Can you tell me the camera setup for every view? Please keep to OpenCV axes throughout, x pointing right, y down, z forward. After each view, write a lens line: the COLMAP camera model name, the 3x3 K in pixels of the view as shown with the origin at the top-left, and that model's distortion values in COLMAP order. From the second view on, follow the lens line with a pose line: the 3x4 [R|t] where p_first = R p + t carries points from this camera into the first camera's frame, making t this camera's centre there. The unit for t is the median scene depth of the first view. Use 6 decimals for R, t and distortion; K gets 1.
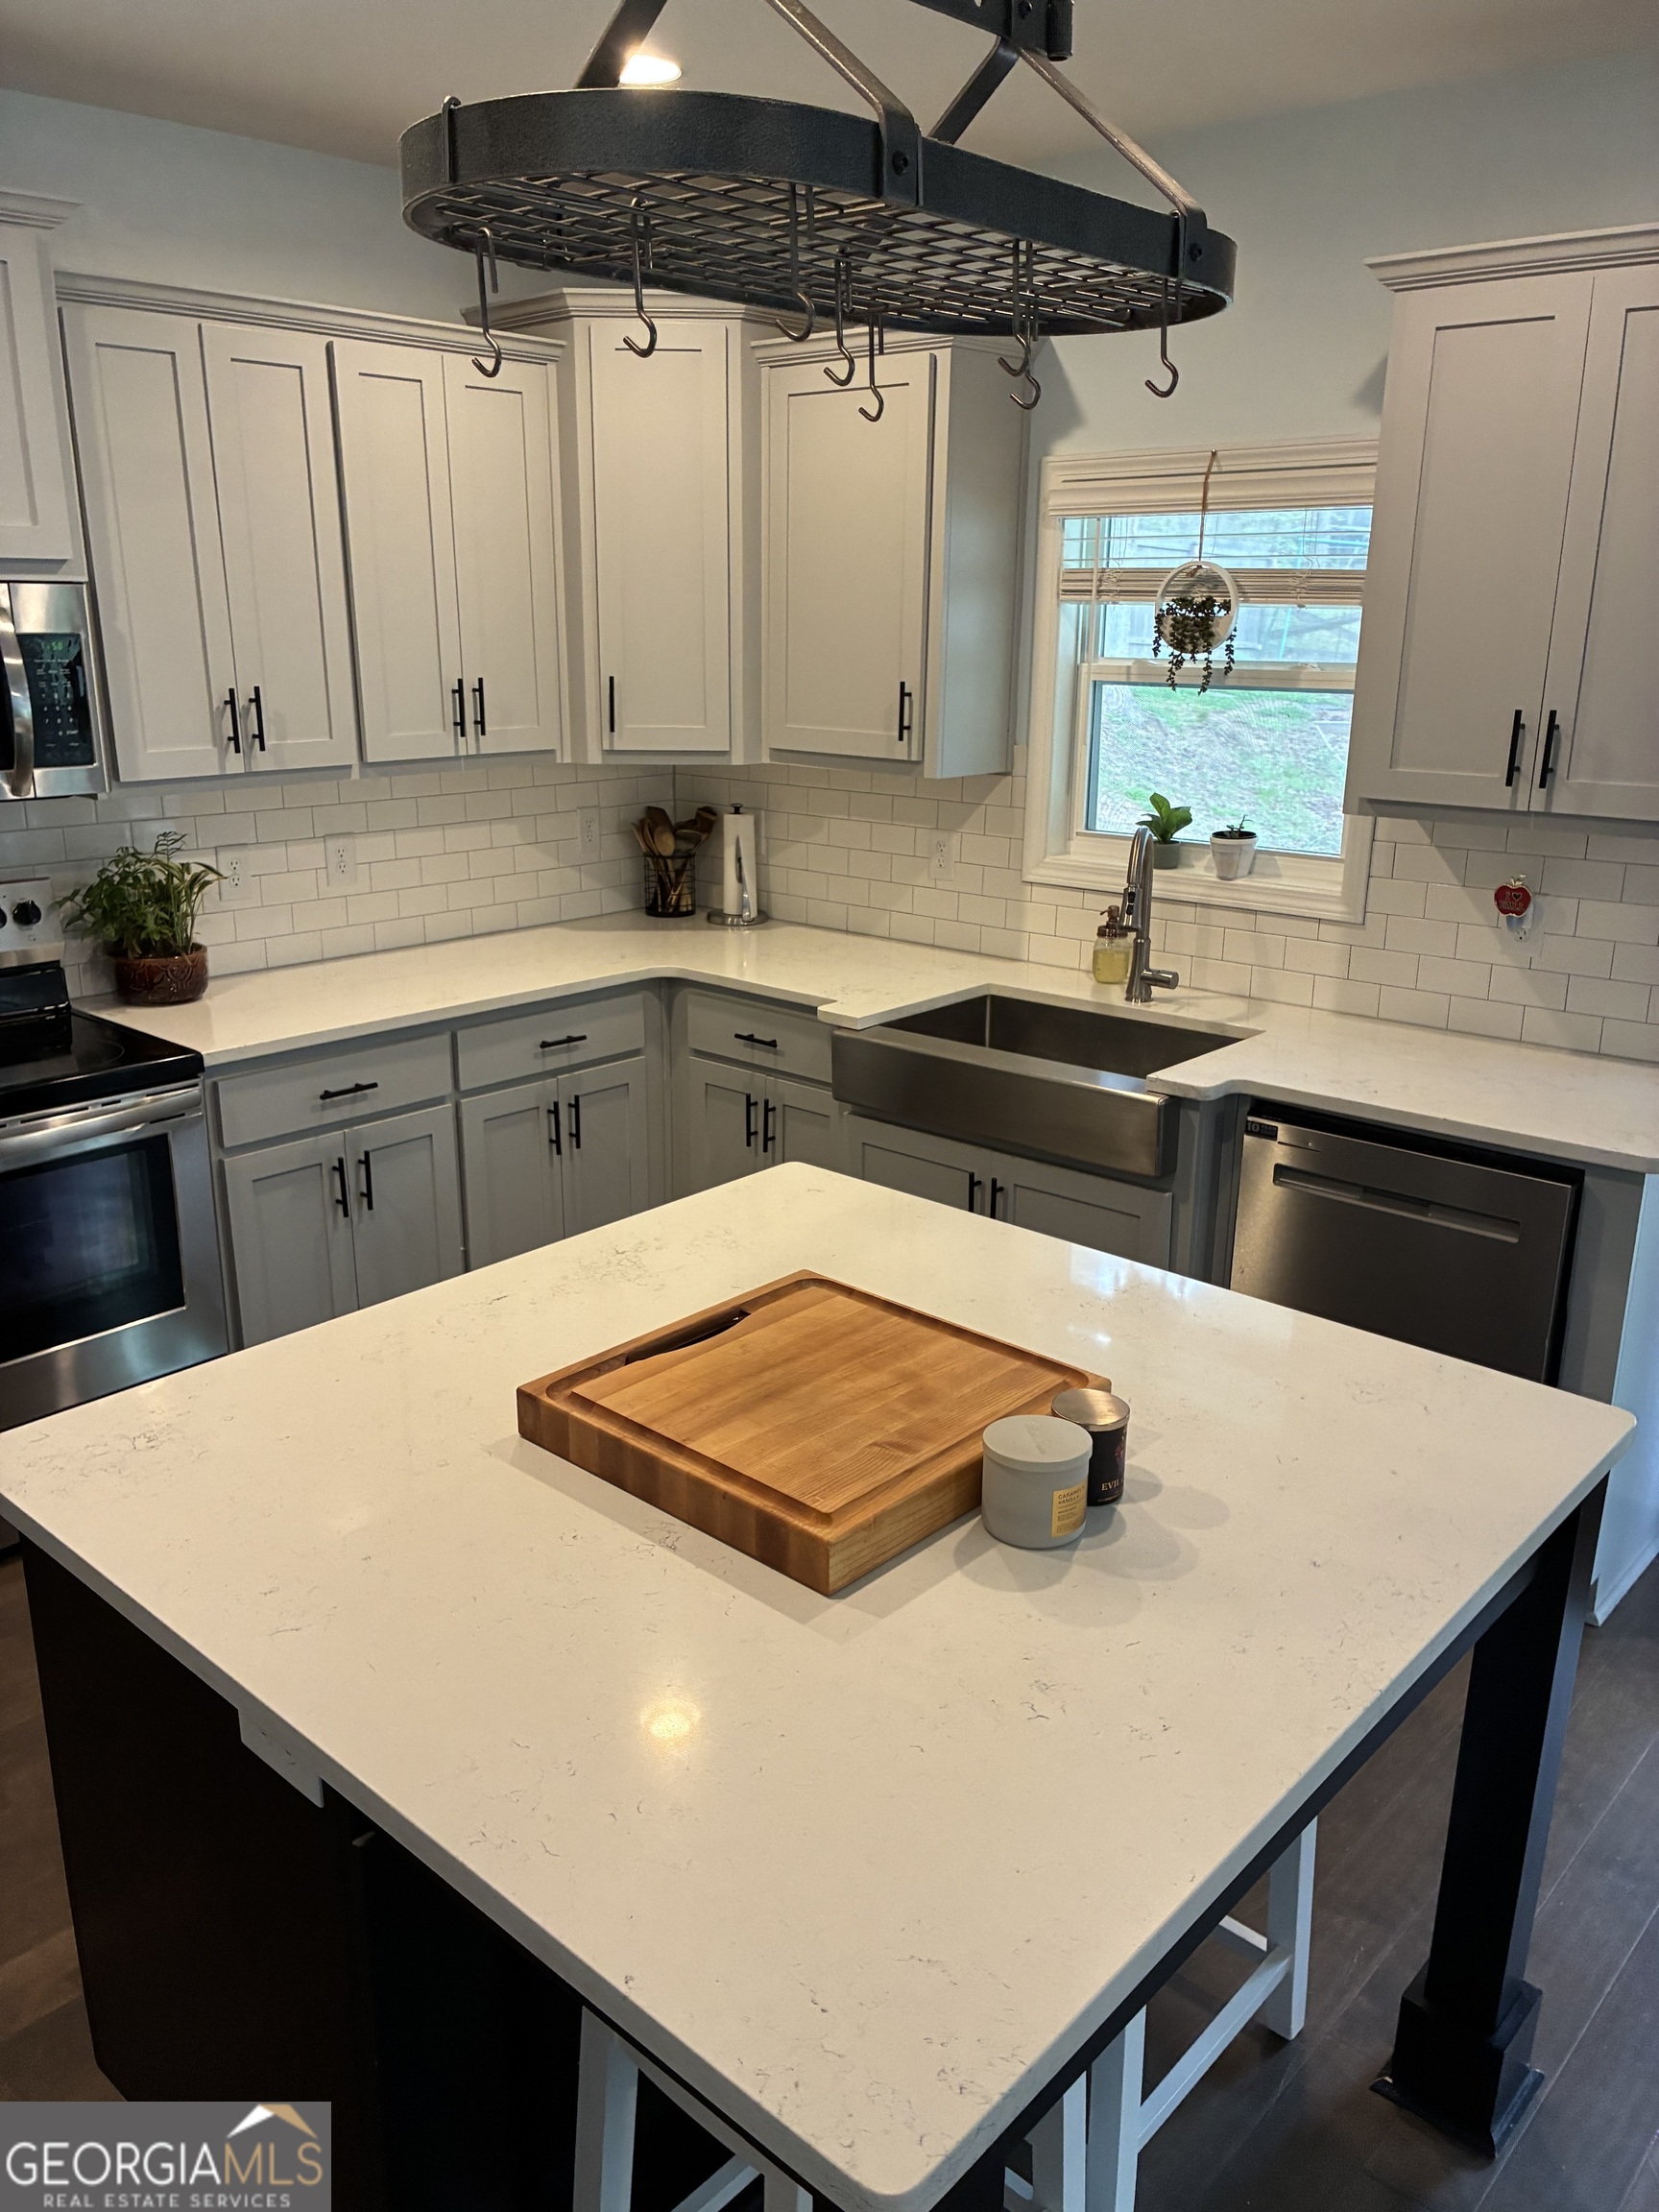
lens RADIAL K [[1676.7, 0, 809.1], [0, 1676.7, 1102.9], [0, 0, 1]] dist [0.030002, -0.034423]
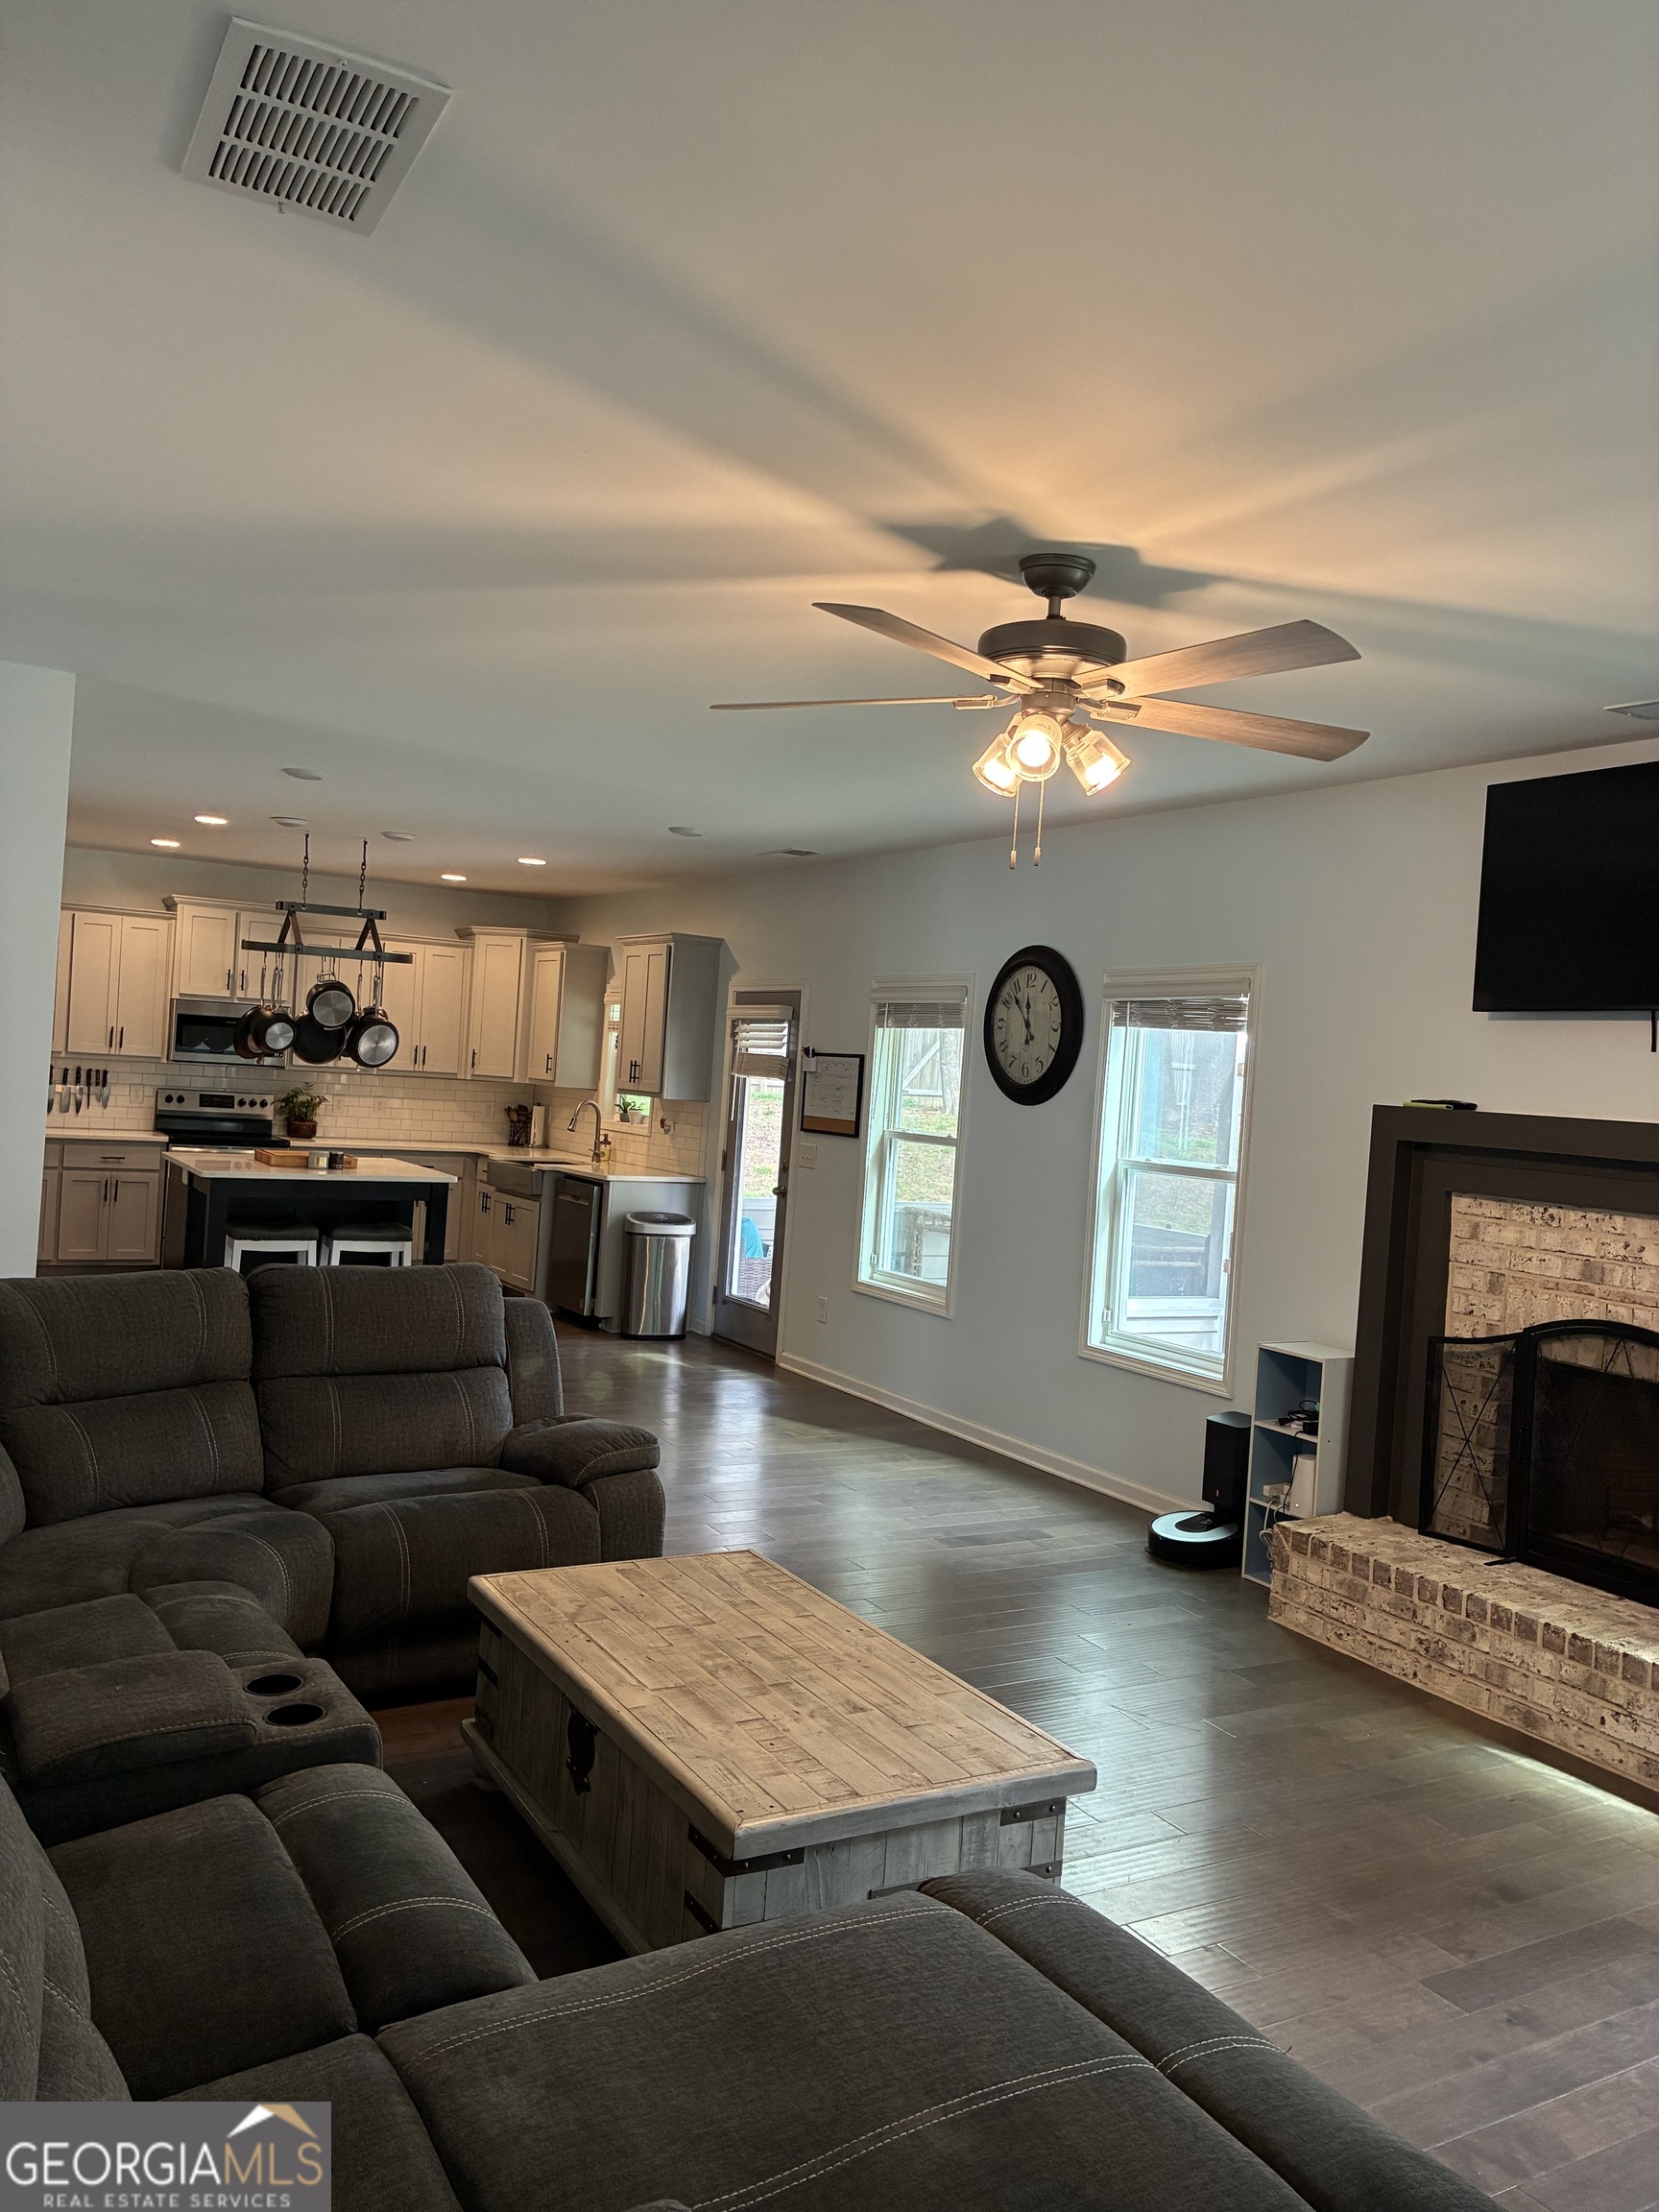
lens RADIAL K [[1676.7, 0, 842.7], [0, 1676.7, 1101.2], [0, 0, 1]] dist [0.030002, -0.034423]
pose [[0.953661, 0.061366, -0.294559, 1.456810], [-0.140517, 0.956499, -0.255666, 0.520173], [0.266056, 0.285209, 0.920799, -1.583904]]
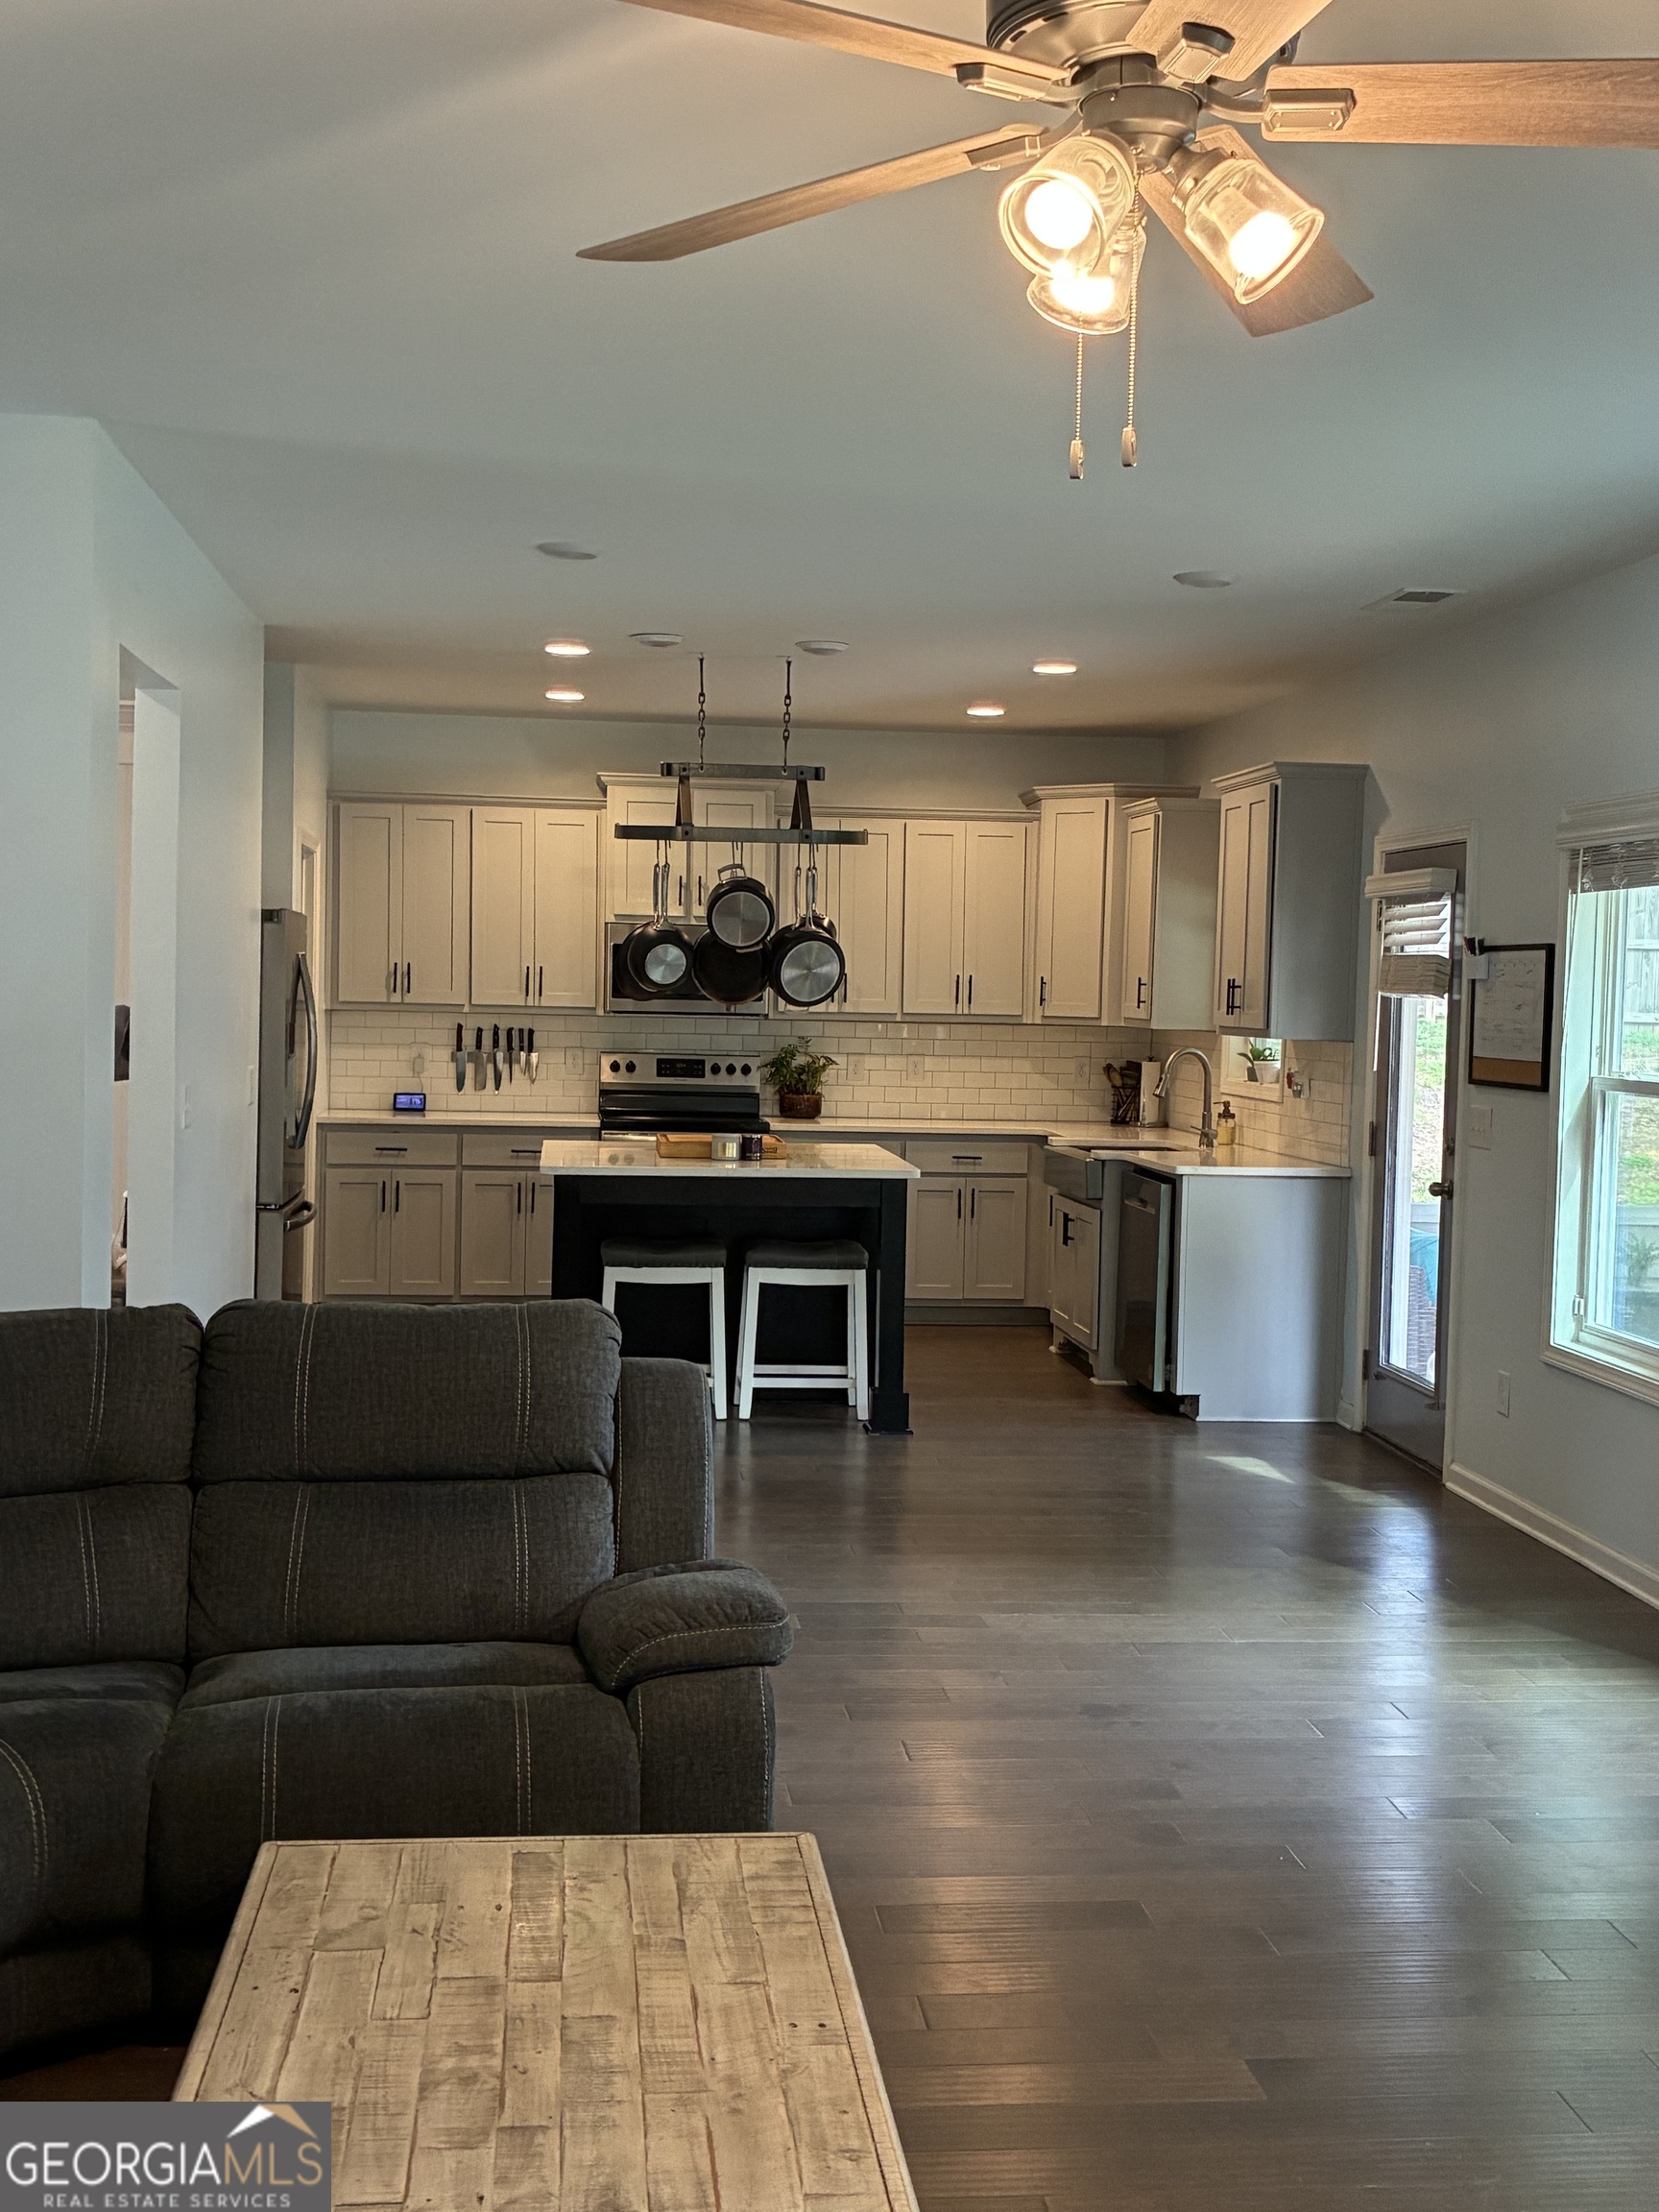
lens RADIAL K [[2471.0, 0, 837.2], [0, 2471.0, 1117.6], [0, 0, 1]] dist [0.041935, 0.000000]
pose [[0.749121, 0.046299, -0.660813, 1.664930], [-0.203868, 0.965252, -0.163483, 0.426387], [0.630282, 0.257187, 0.732530, -1.207784]]
